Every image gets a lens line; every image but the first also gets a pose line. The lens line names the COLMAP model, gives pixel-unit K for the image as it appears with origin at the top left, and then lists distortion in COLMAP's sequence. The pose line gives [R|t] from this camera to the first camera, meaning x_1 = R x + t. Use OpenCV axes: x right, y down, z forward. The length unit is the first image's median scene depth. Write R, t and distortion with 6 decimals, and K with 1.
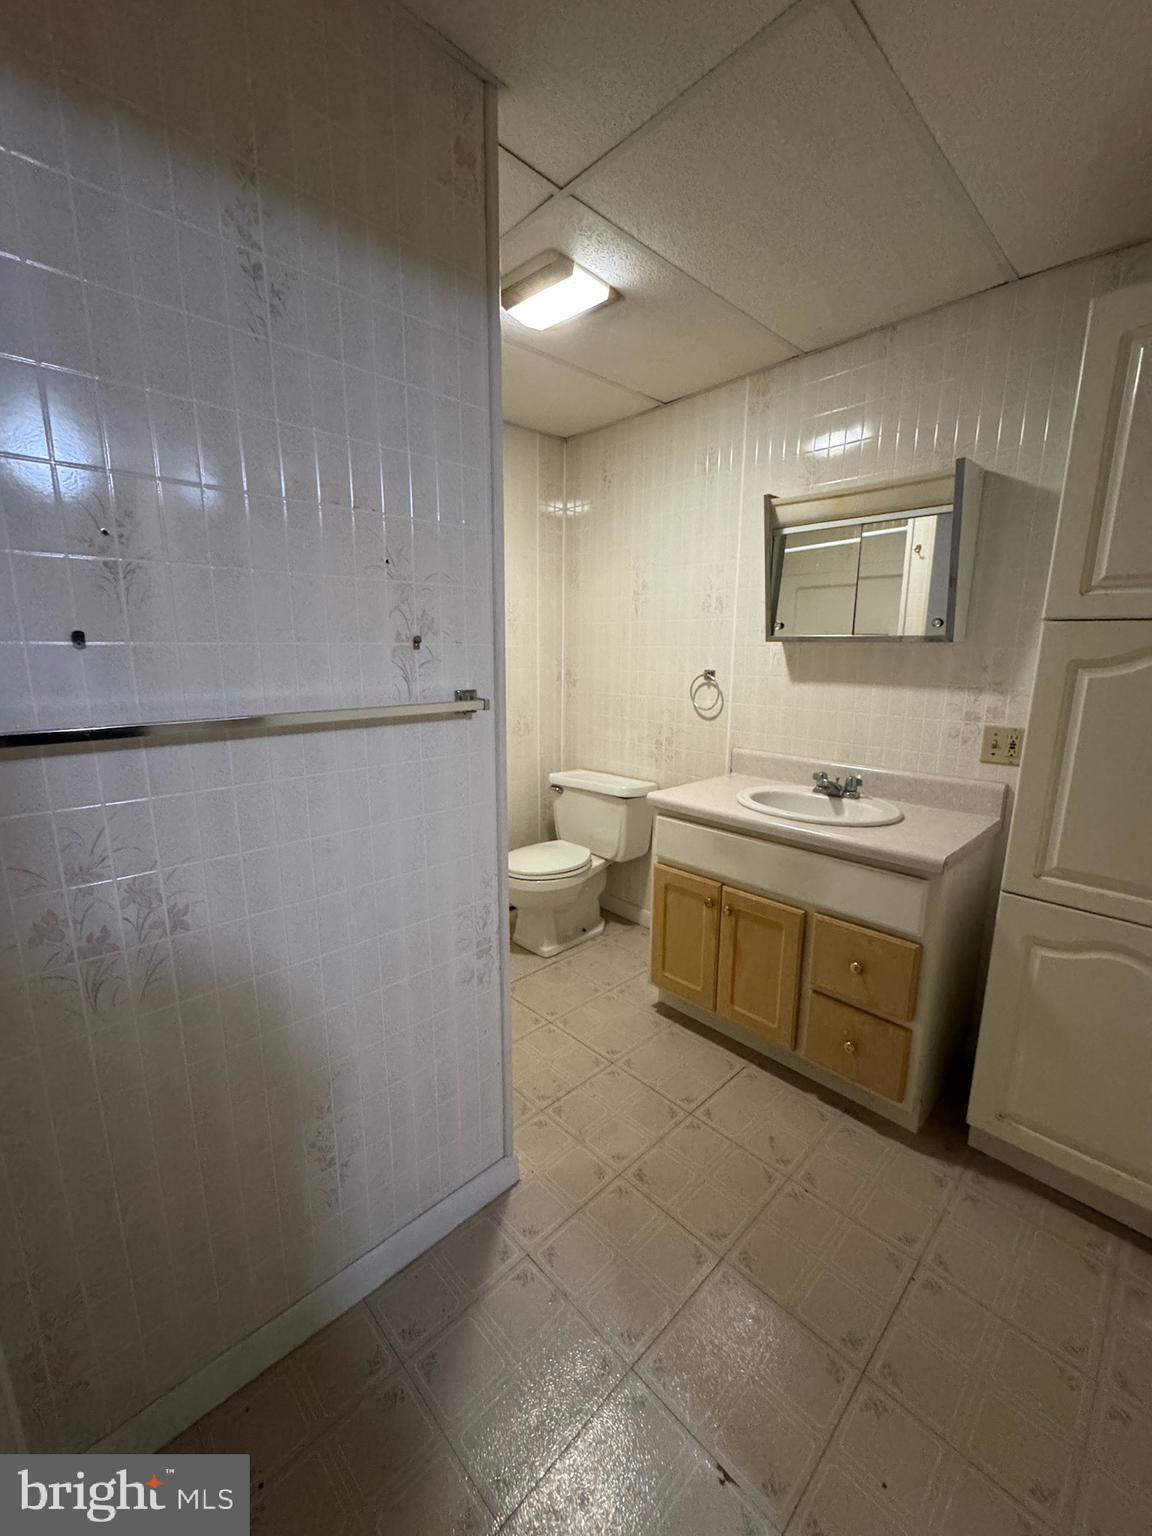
lens RADIAL K [[612.7, 0, 569.8], [0, 612.7, 766.8], [0, 0, 1]] dist [-0.002600, -0.000360]
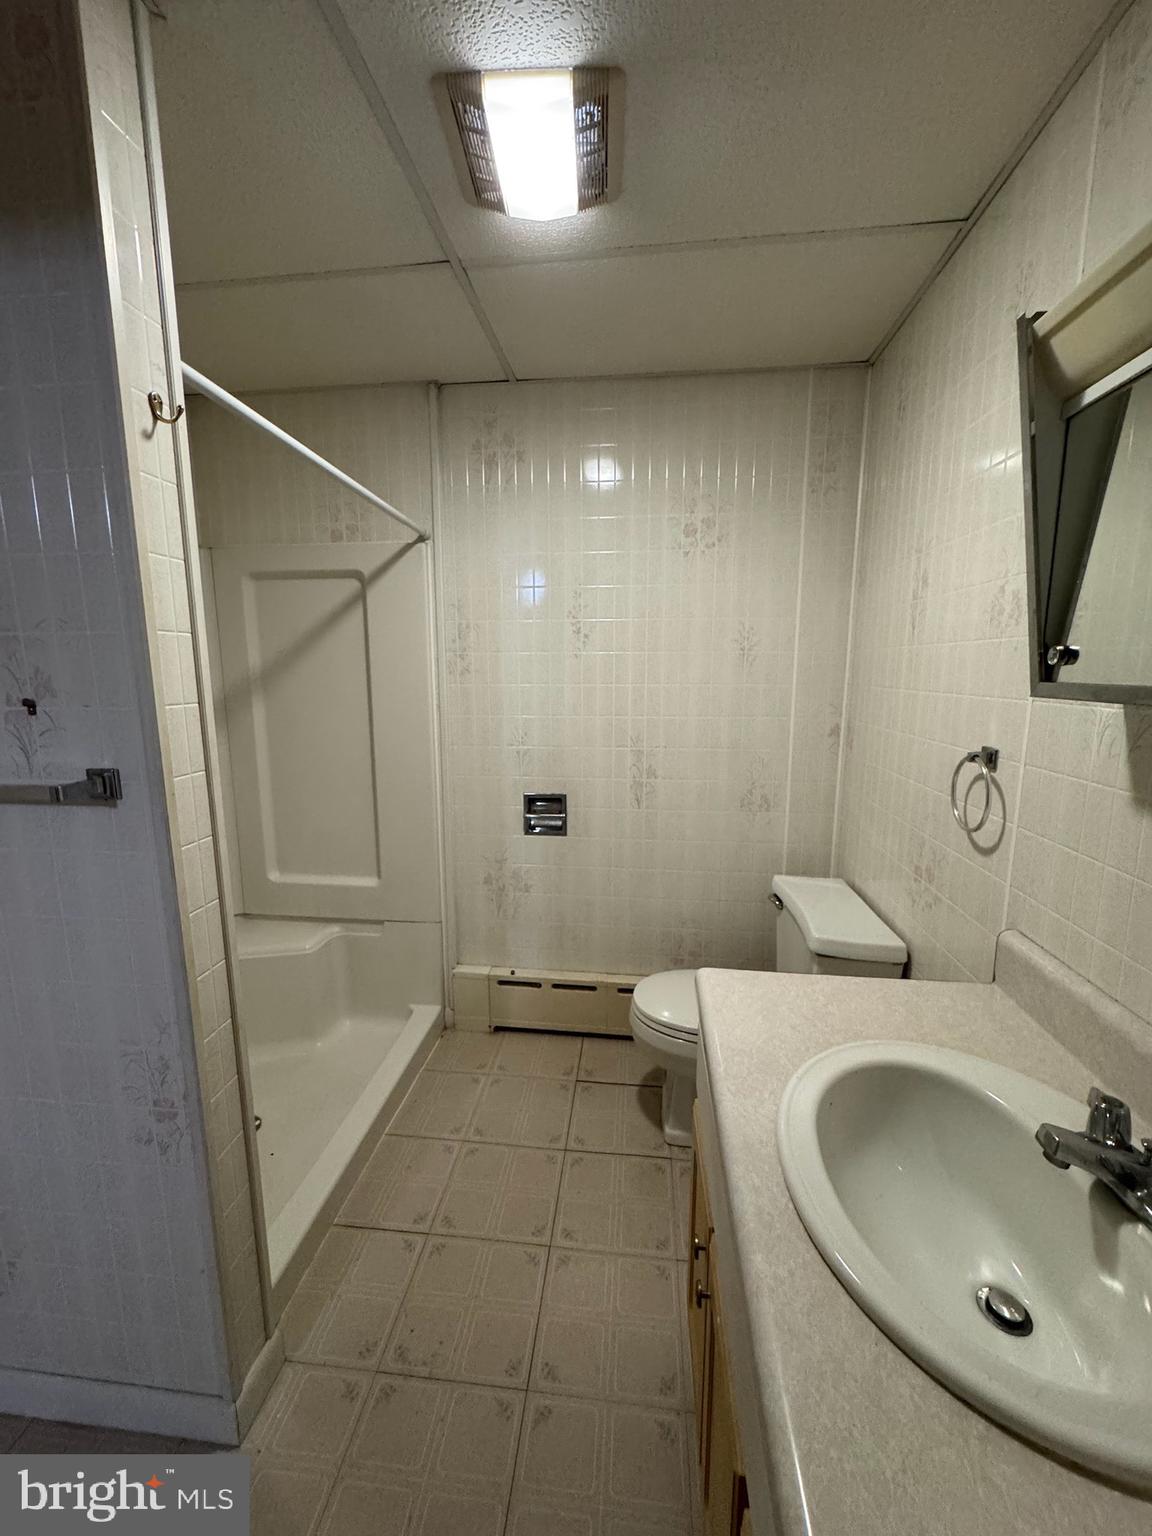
lens RADIAL K [[612.7, 0, 578.3], [0, 612.7, 768.2], [0, 0, 1]] dist [-0.002600, -0.000360]
pose [[0.650197, 0.116759, -0.750740, 0.465276], [-0.141285, 0.989467, 0.031523, -0.140641], [0.746513, 0.085572, 0.659845, 0.570803]]
